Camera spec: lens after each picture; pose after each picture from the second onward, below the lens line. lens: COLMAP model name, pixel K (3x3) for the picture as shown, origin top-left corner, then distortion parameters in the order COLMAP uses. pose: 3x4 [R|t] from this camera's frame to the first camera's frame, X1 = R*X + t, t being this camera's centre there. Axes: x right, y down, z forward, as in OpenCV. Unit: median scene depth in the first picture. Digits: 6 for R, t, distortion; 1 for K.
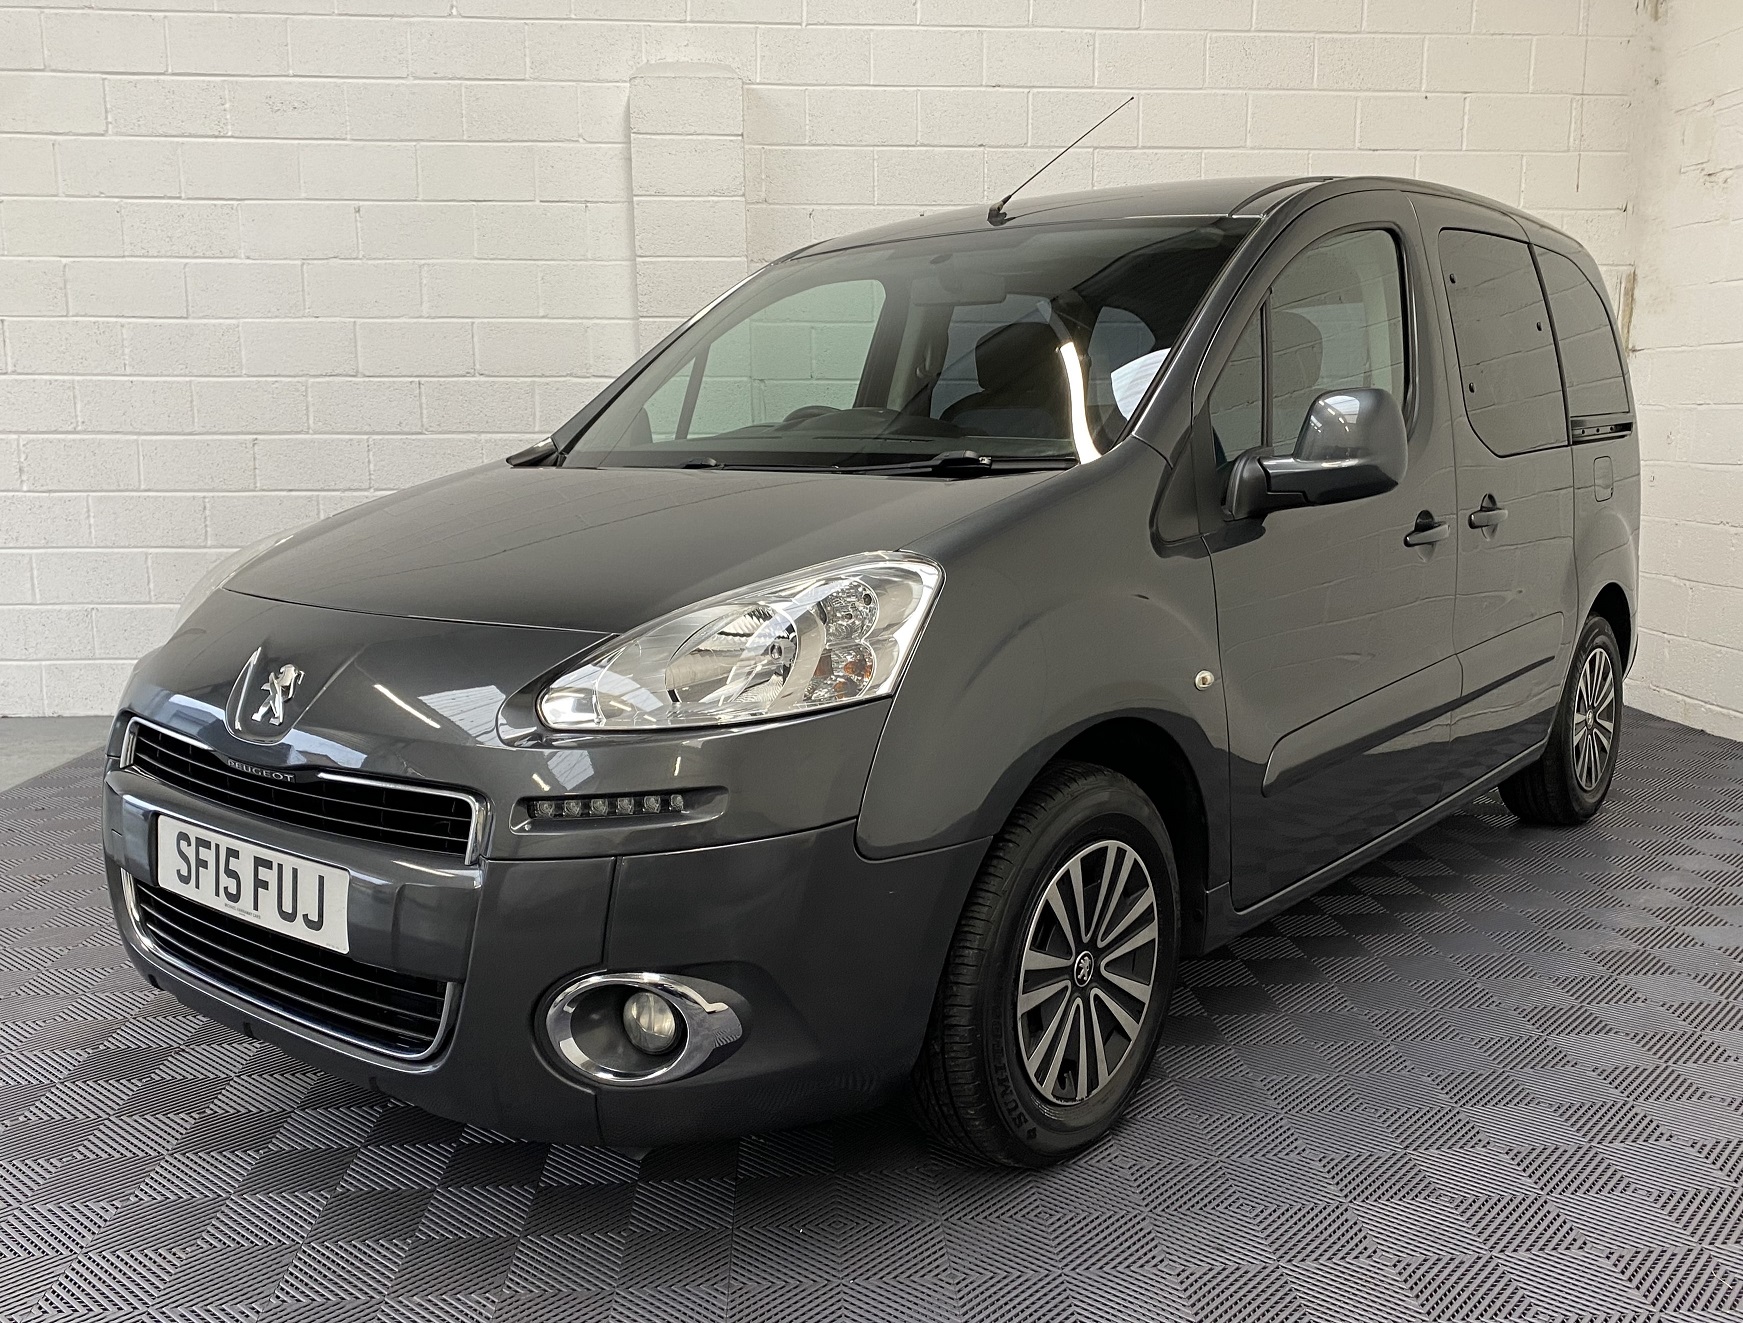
lens RADIAL K [[1529.5, 0, 925.4], [0, 1529.5, 663.1], [0, 0, 1]] dist [0.024988, -0.004291]
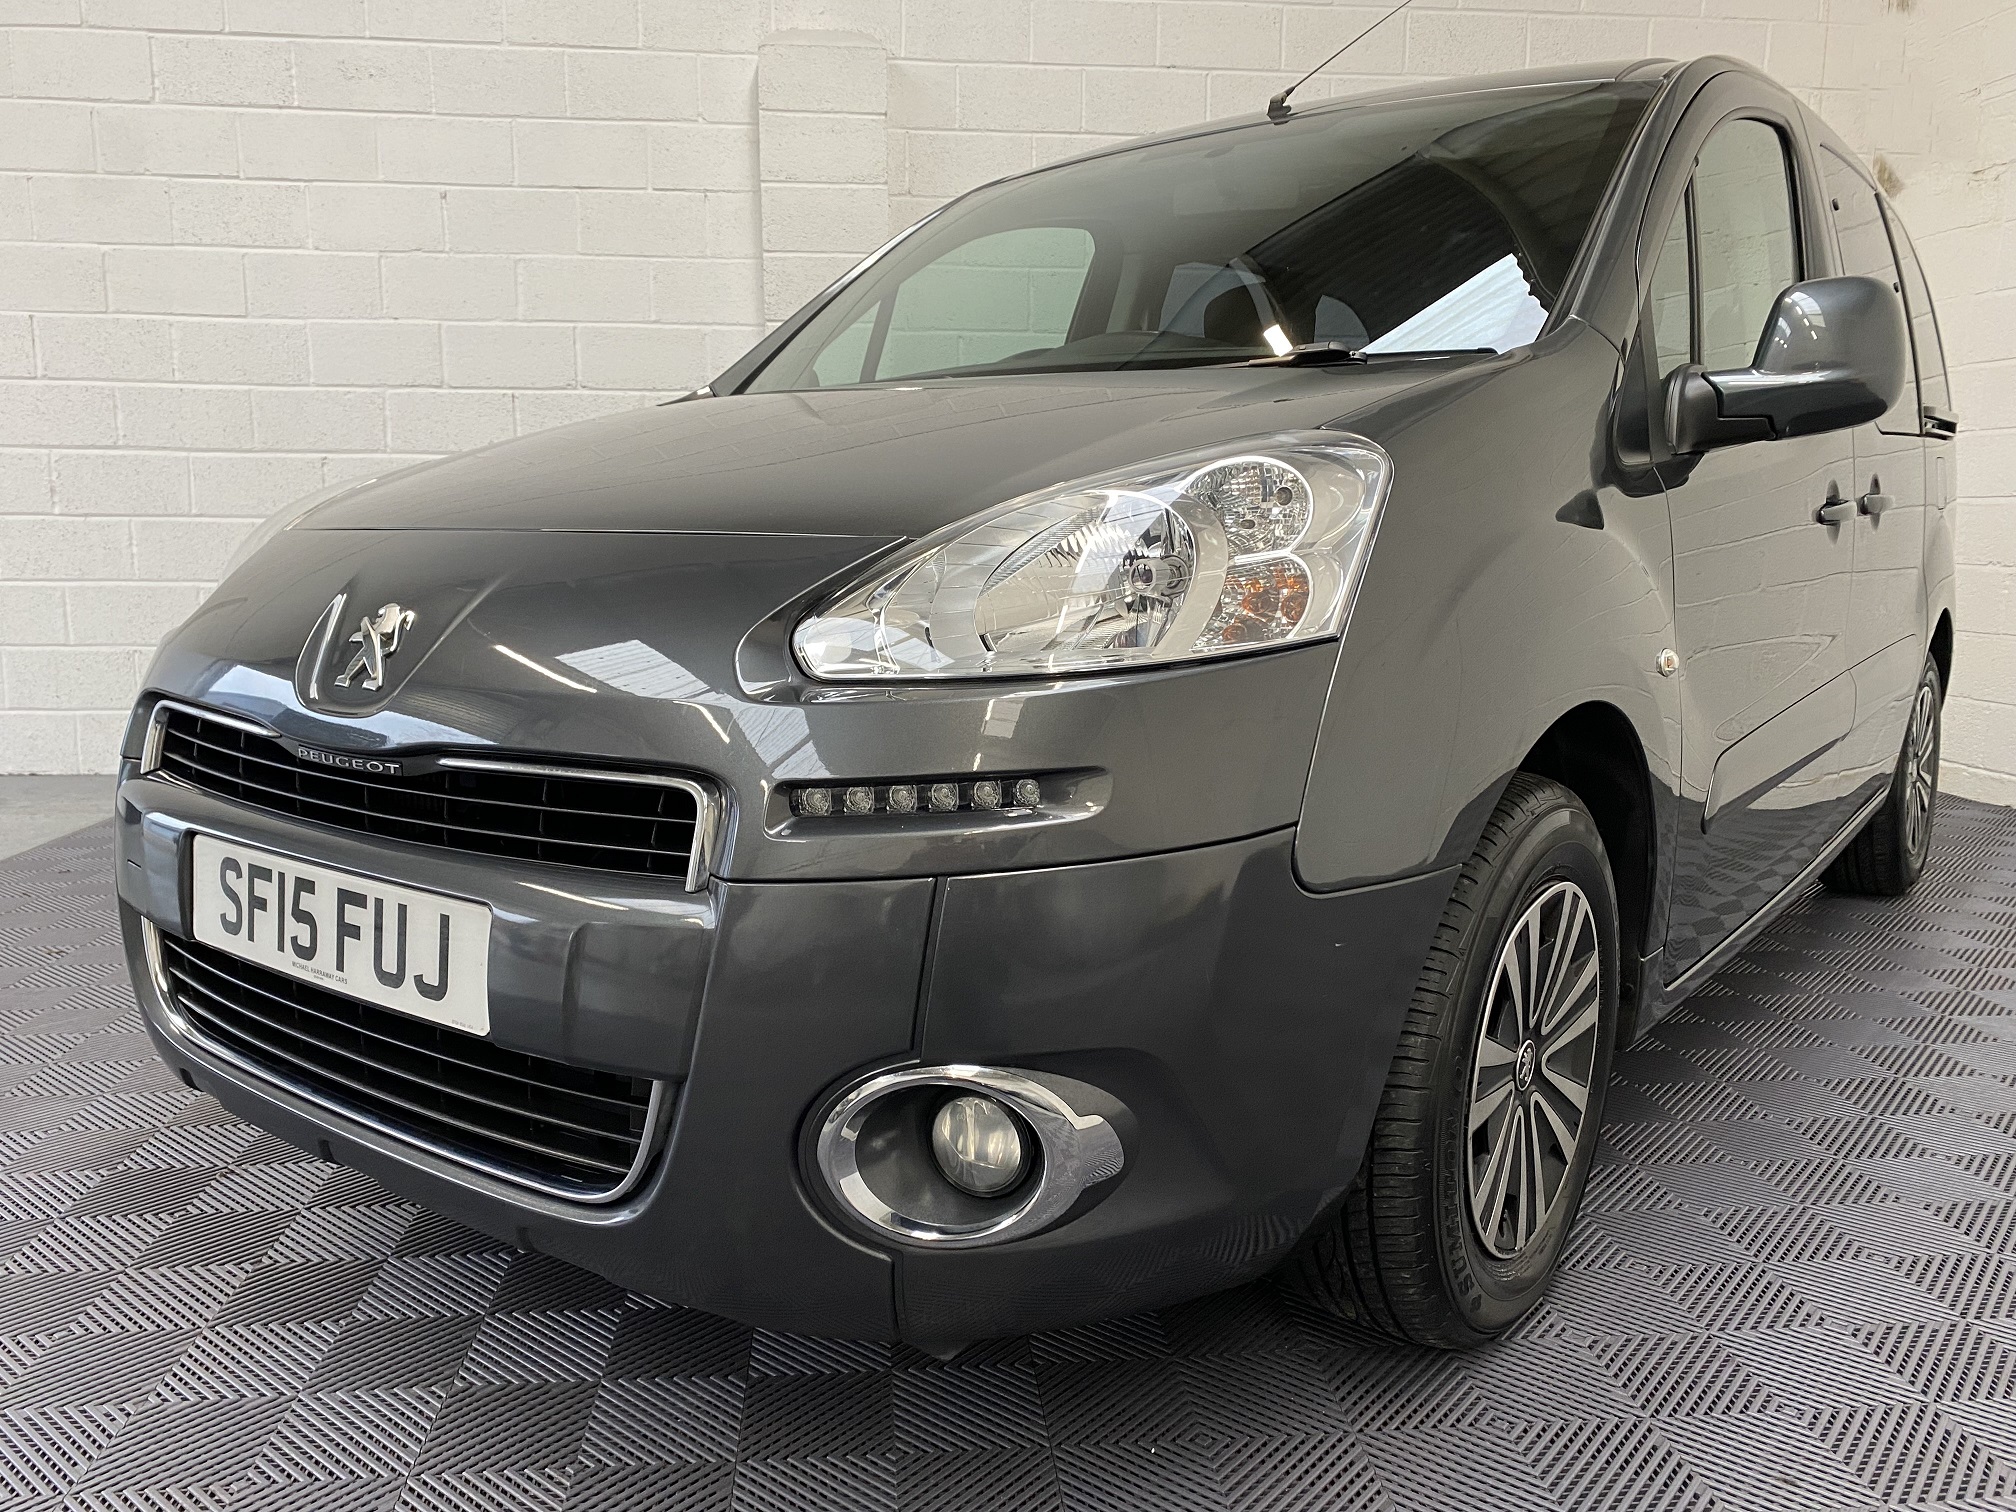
lens RADIAL K [[1560.2, 0, 1034.9], [0, 1560.2, 755.6], [0, 0, 1]] dist [0.025390, -0.005456]
pose [[0.999828, 0.005235, 0.017764, -0.129809], [-0.005244, 0.999986, 0.000501, 0.057545], [-0.017761, -0.000594, 0.999842, 0.278825]]
